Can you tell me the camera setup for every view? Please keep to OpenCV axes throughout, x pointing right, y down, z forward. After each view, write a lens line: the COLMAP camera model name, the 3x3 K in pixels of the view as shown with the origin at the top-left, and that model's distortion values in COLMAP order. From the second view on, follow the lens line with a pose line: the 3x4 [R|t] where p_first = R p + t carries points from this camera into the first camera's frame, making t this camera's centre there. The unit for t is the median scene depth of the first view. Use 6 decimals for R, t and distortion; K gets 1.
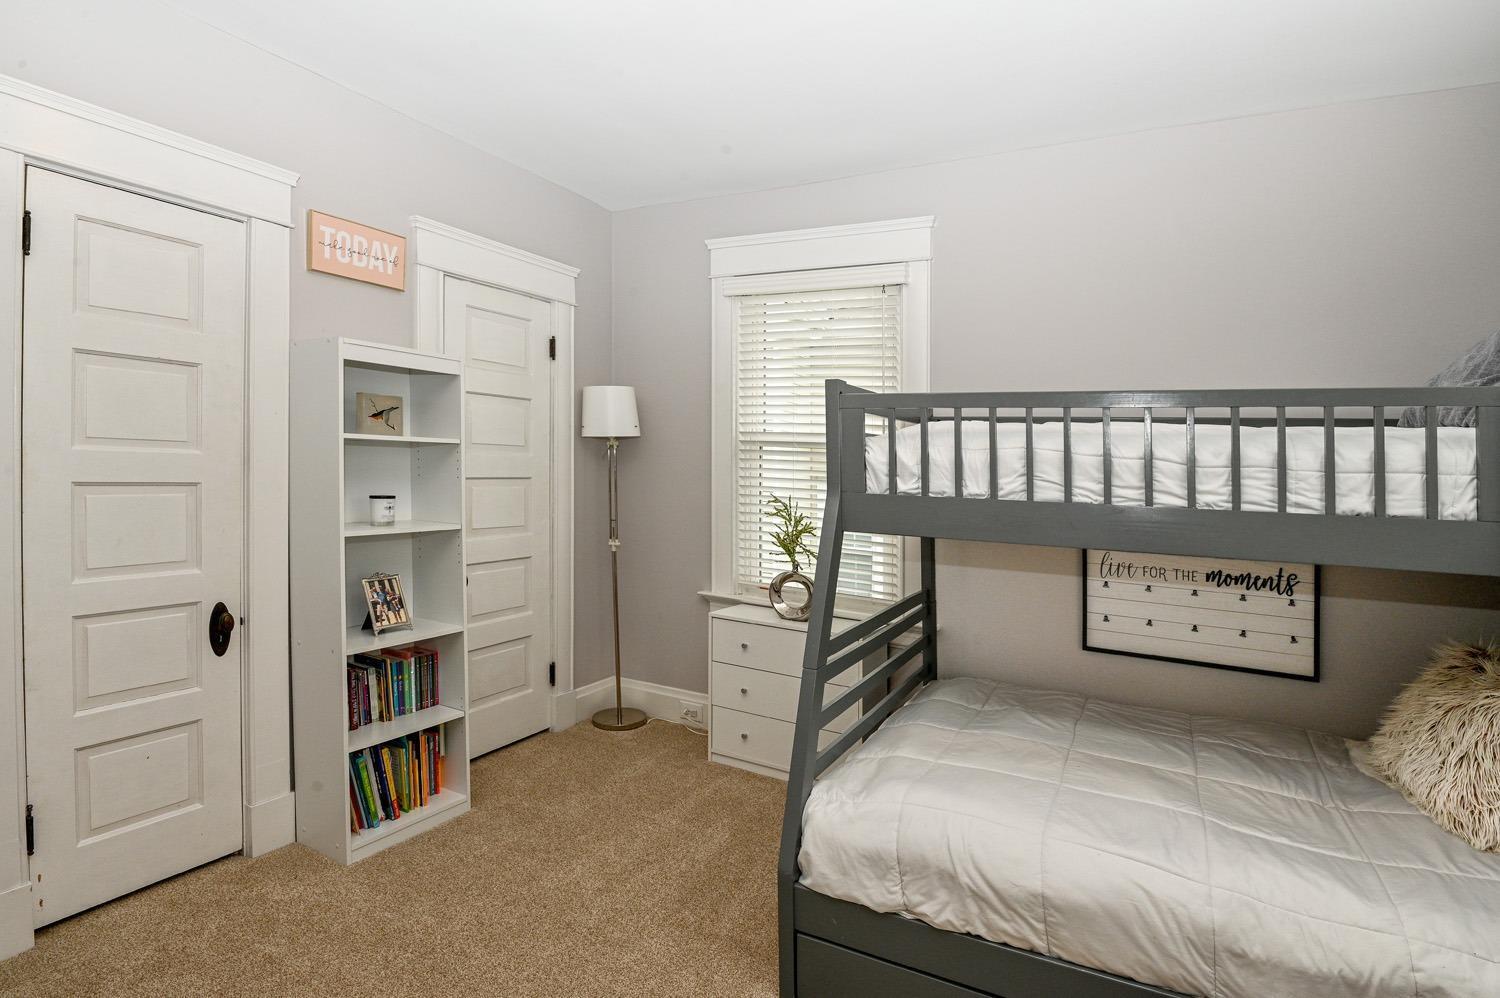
lens RADIAL K [[744.5, 0, 754.8], [0, 744.5, 505.8], [0, 0, 1]] dist [-0.017872, -0.000861]
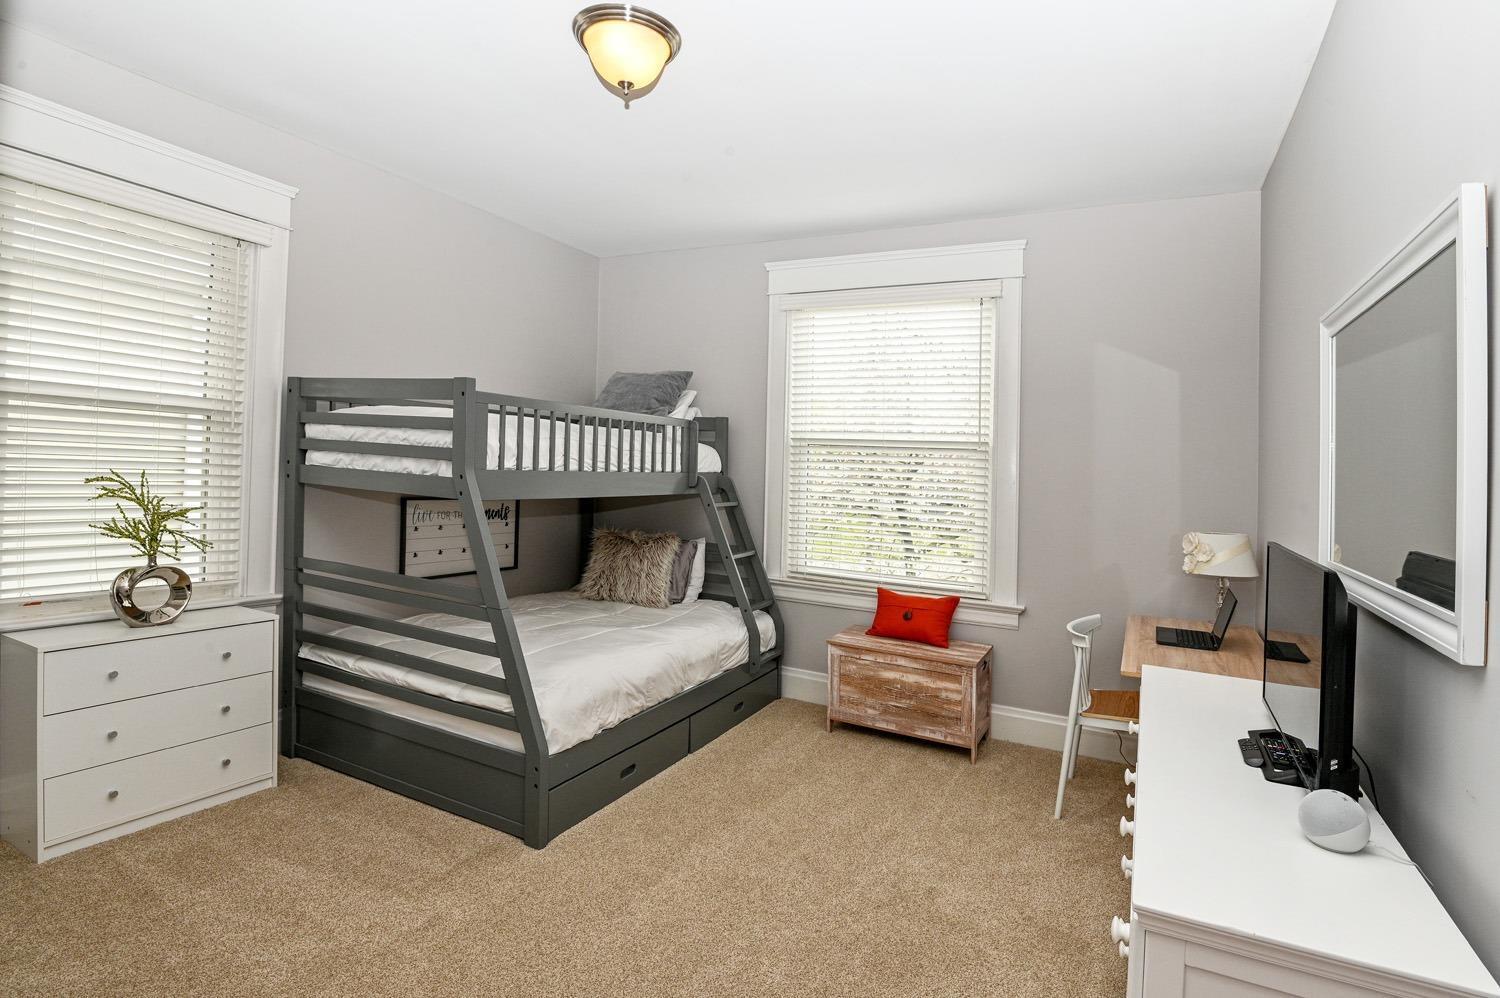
lens RADIAL K [[744.5, 0, 754.5], [0, 744.5, 497.0], [0, 0, 1]] dist [-0.017872, -0.000861]
pose [[0.005112, -0.077976, 0.996942, -1.048089], [0.007266, 0.996932, 0.077938, -0.061732], [-0.999961, 0.006846, 0.005663, 0.496727]]
